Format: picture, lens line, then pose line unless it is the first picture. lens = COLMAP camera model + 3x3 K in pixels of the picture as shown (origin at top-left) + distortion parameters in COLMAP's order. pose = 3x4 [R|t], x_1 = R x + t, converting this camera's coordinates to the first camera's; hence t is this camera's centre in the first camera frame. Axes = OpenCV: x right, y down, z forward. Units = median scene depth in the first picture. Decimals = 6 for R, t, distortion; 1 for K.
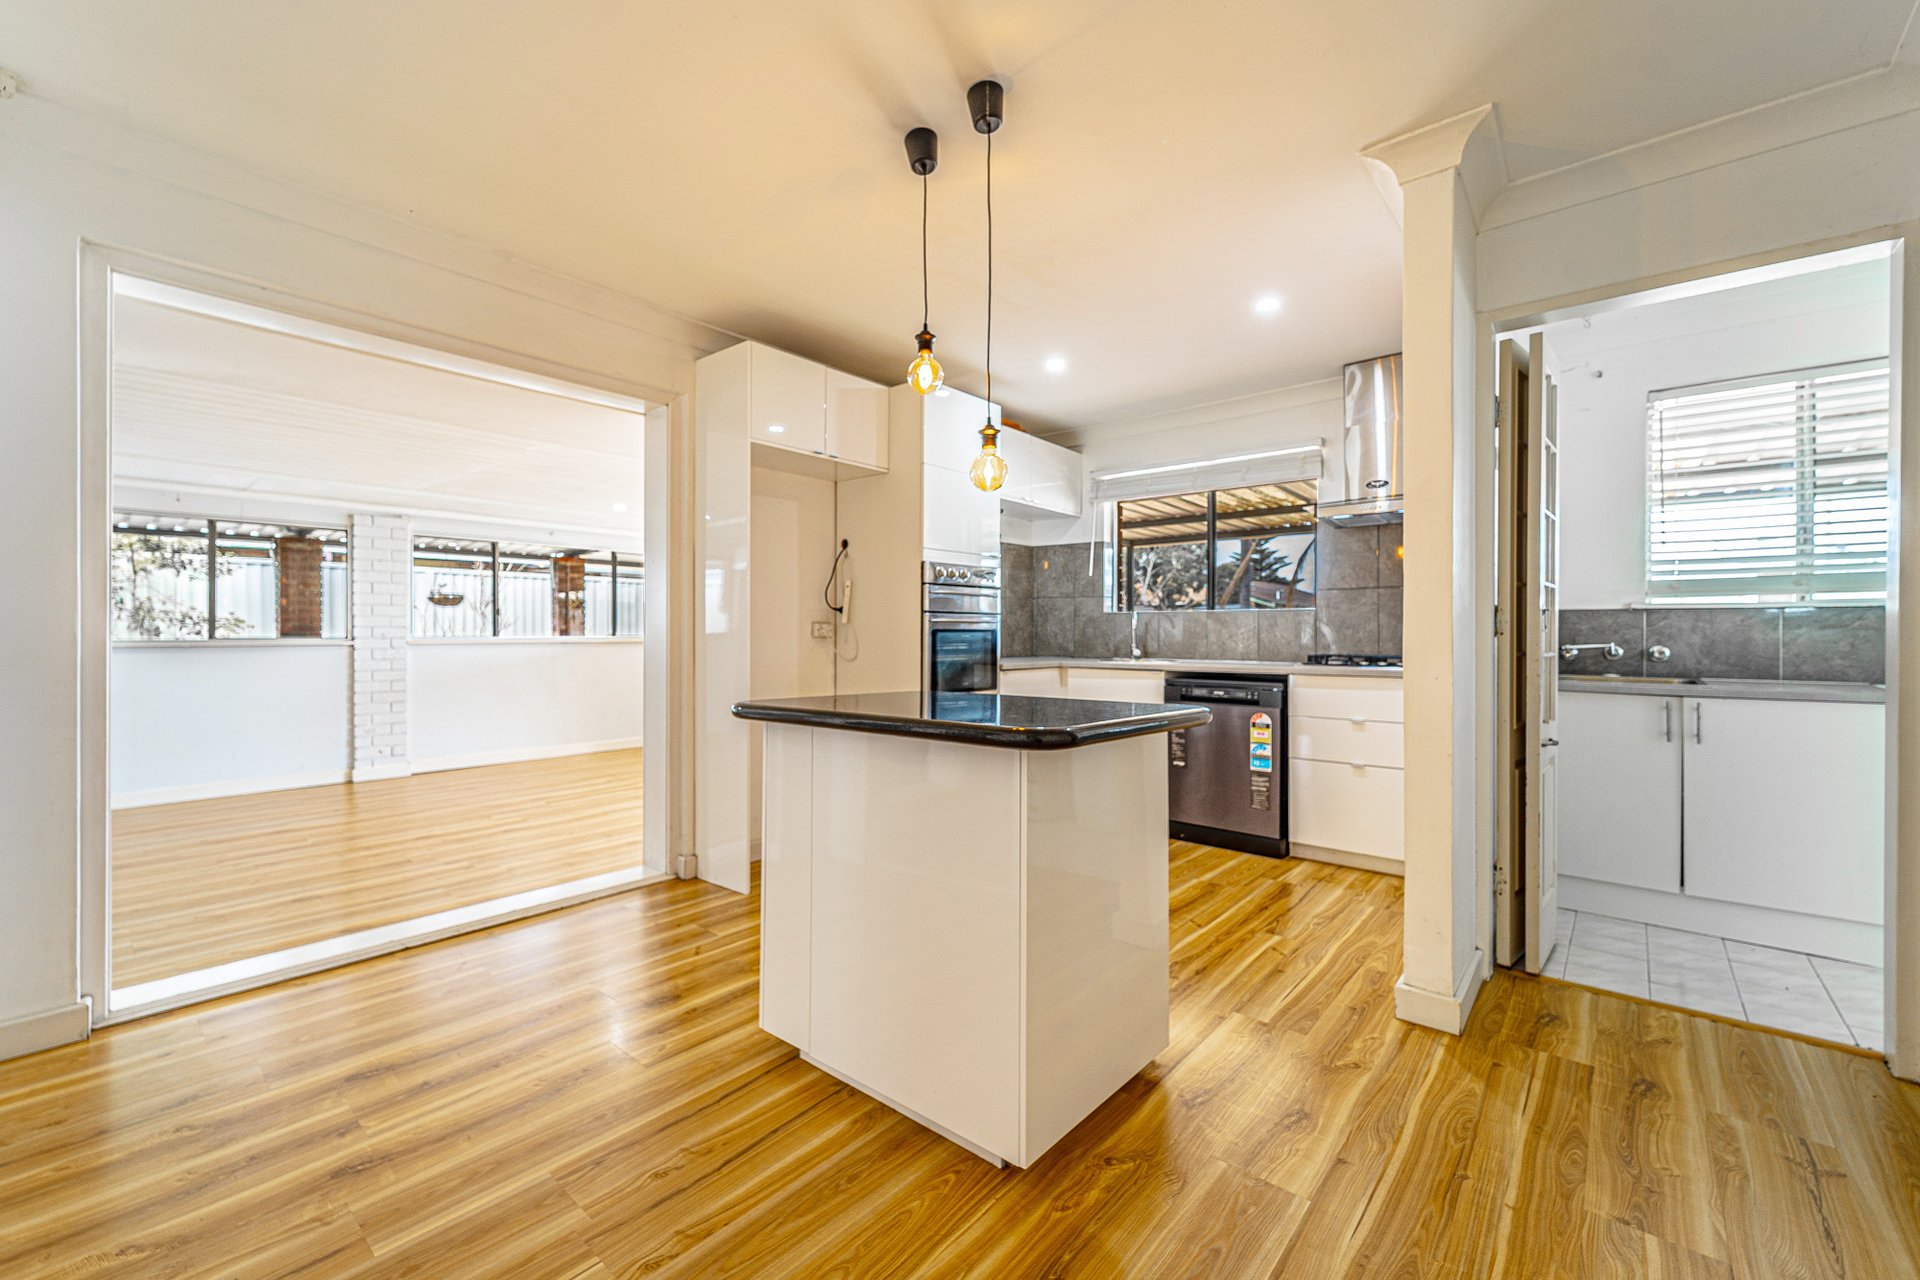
lens RADIAL K [[799.5, 0, 909.5], [0, 799.5, 637.0], [0, 0, 1]] dist [0.001622, 0.000086]
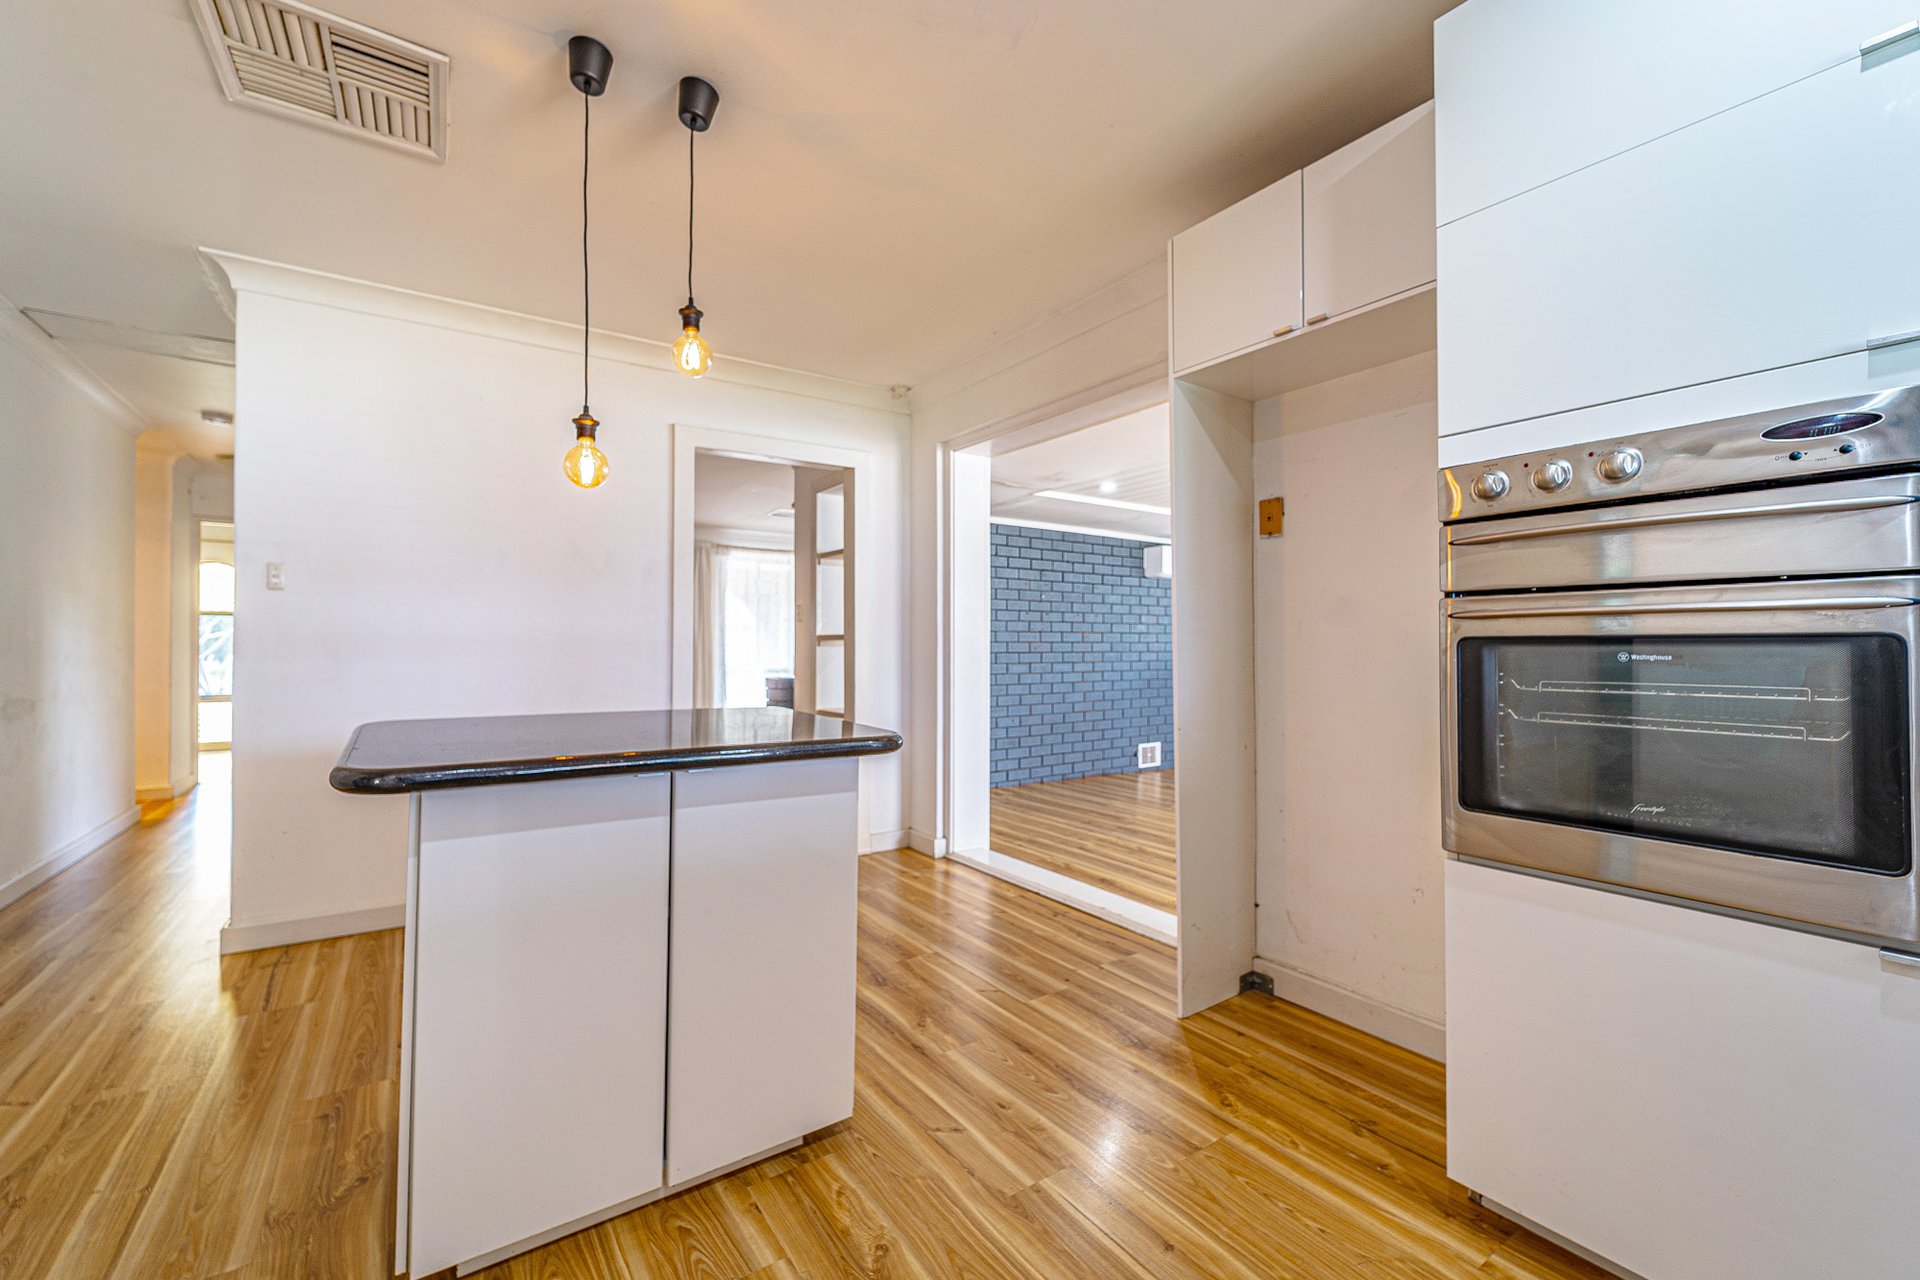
lens RADIAL K [[805.4, 0, 991.7], [0, 805.4, 640.3], [0, 0, 1]] dist [0.000820, 0.000165]
pose [[-0.221554, -0.008162, -0.975114, 0.441564], [-0.006775, 0.999954, -0.006831, -0.004509], [0.975125, 0.005093, -0.221599, 0.827497]]
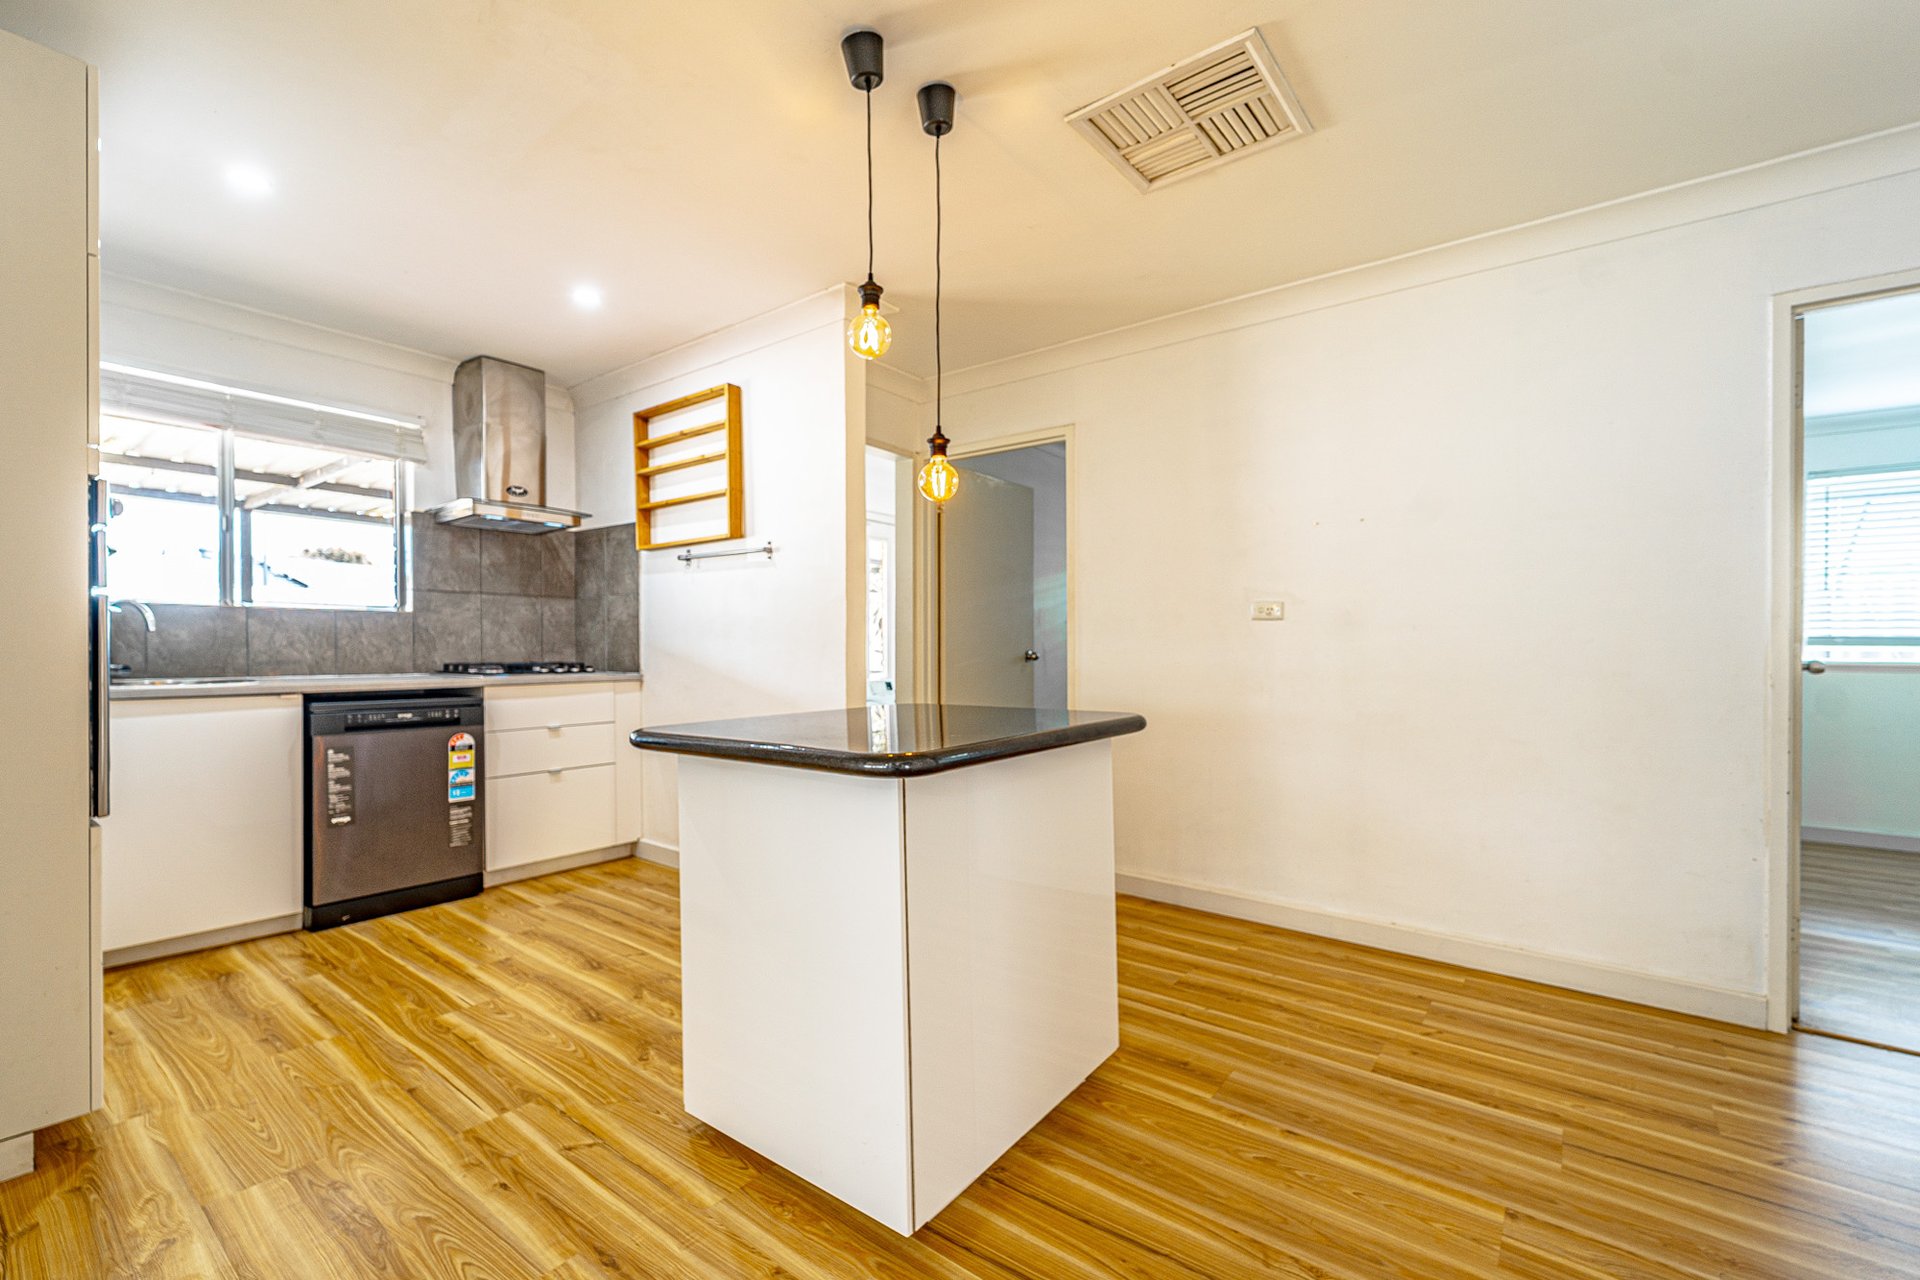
lens RADIAL K [[785.6, 0, 962.5], [0, 785.6, 652.4], [0, 0, 1]] dist [0.000704, 0.000063]
pose [[-0.082413, -0.011578, 0.996531, -0.440458], [-0.003289, 0.999930, 0.011345, -0.003011], [-0.996593, -0.002343, -0.082445, 0.531783]]
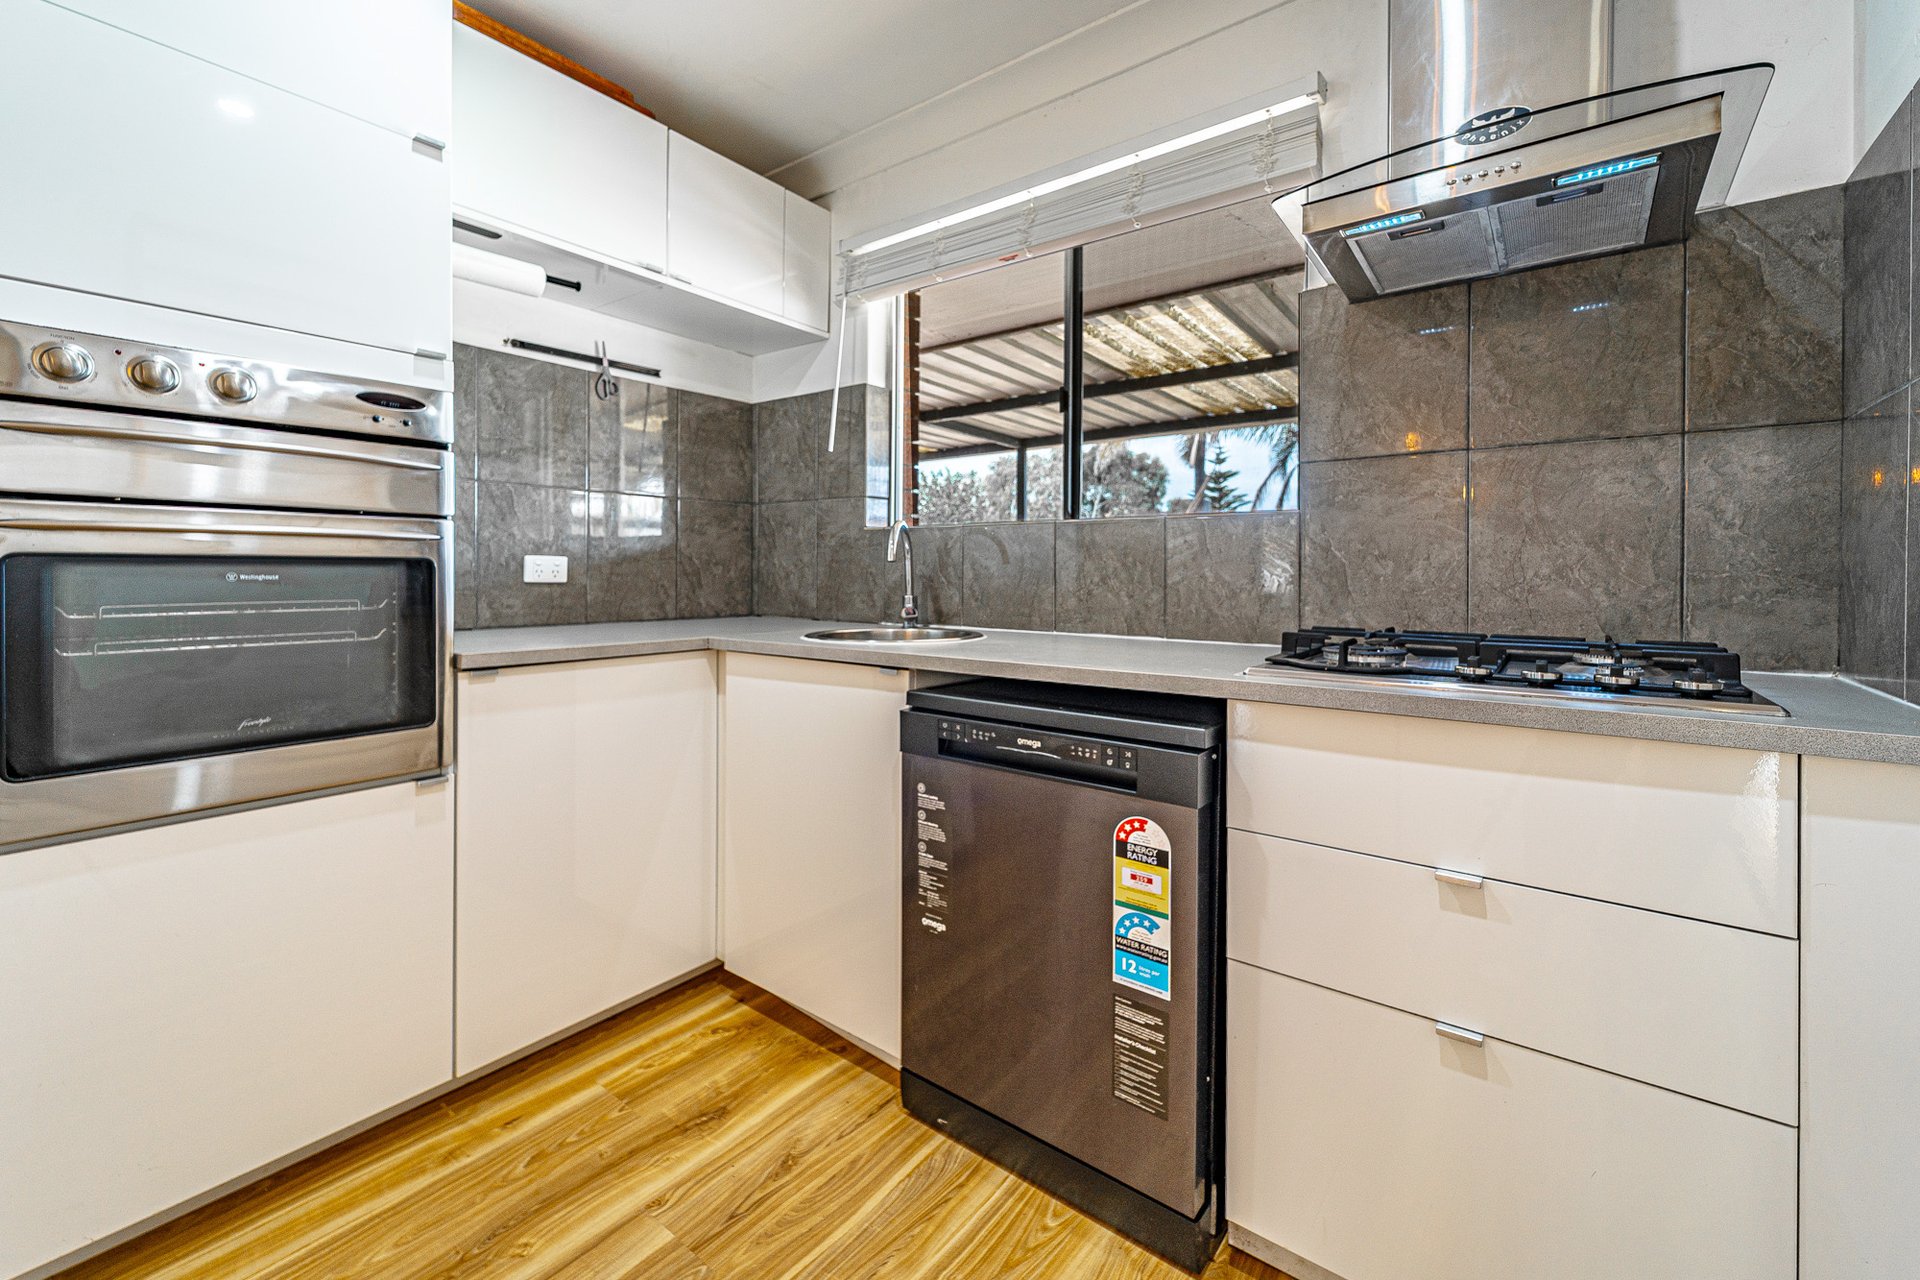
lens RADIAL K [[803.5, 0, 891.1], [0, 803.5, 585.3], [0, 0, 1]] dist [0.000401, 0.000435]
pose [[0.999677, 0.000773, 0.025420, 0.327197], [-0.001054, 0.999938, 0.011055, -0.002246], [-0.025410, -0.011078, 0.999616, 0.673136]]
